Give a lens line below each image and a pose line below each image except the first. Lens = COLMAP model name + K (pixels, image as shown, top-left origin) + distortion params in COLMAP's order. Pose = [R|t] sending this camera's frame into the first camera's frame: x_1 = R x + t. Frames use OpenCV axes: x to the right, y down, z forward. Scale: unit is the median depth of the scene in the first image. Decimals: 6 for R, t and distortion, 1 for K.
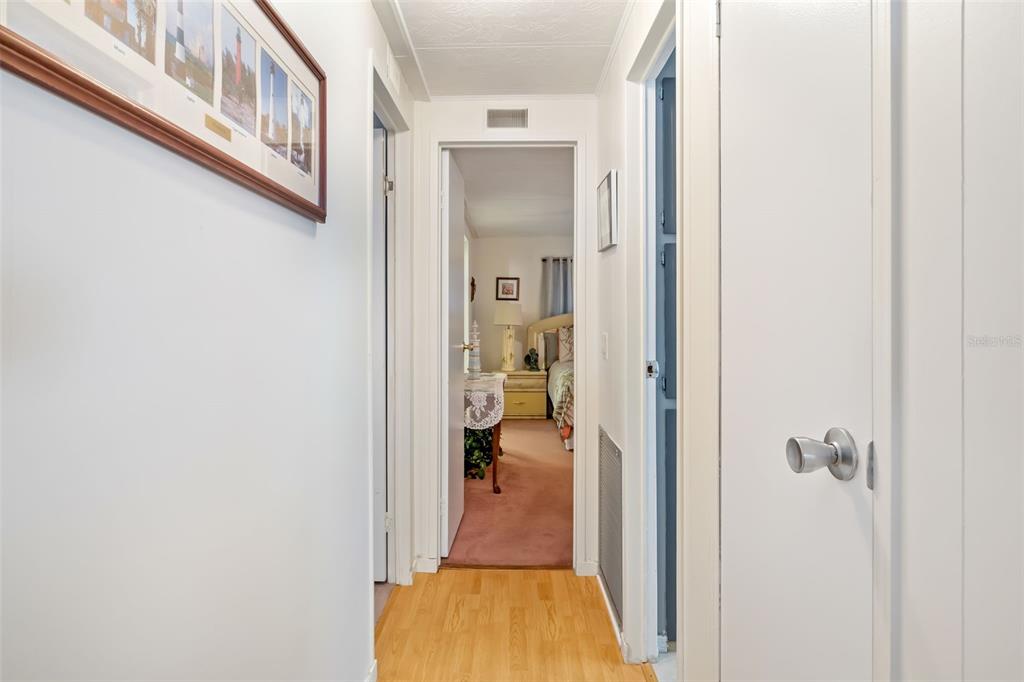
lens RADIAL K [[580.2, 0, 512.0], [0, 580.2, 341.0], [0, 0, 1]] dist [-0.000309, 0.000112]
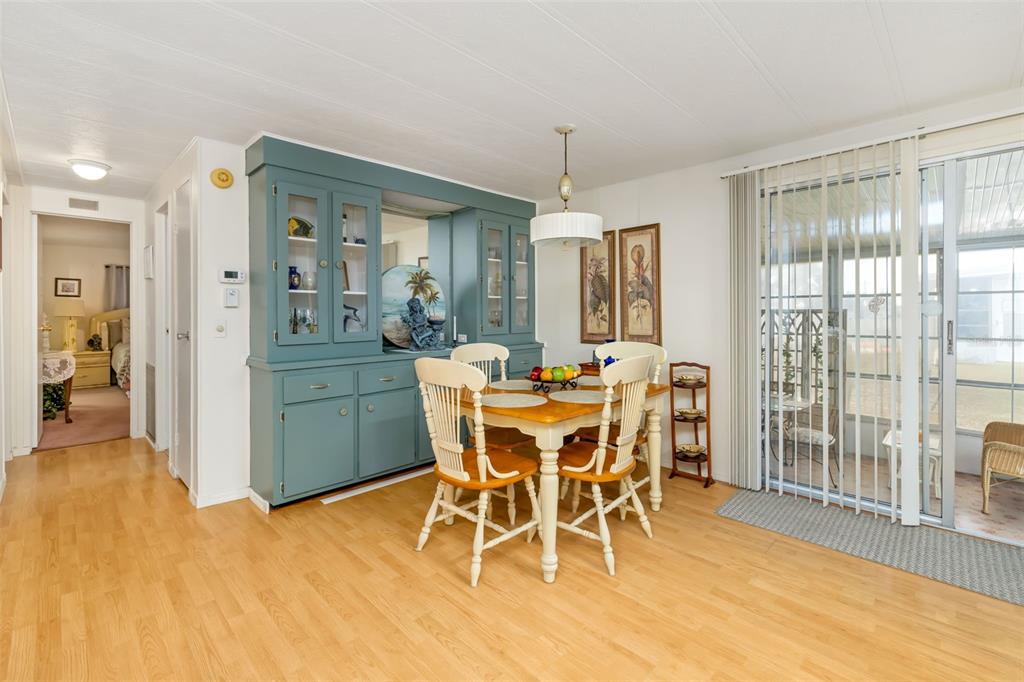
lens RADIAL K [[455.5, 0, 510.1], [0, 455.5, 311.7], [0, 0, 1]] dist [0.000104, -0.000175]
pose [[0.708773, -0.000345, 0.705437, -0.029495], [0.027751, 0.999239, -0.027393, 0.017820], [-0.704891, 0.038992, 0.708243, -0.423081]]
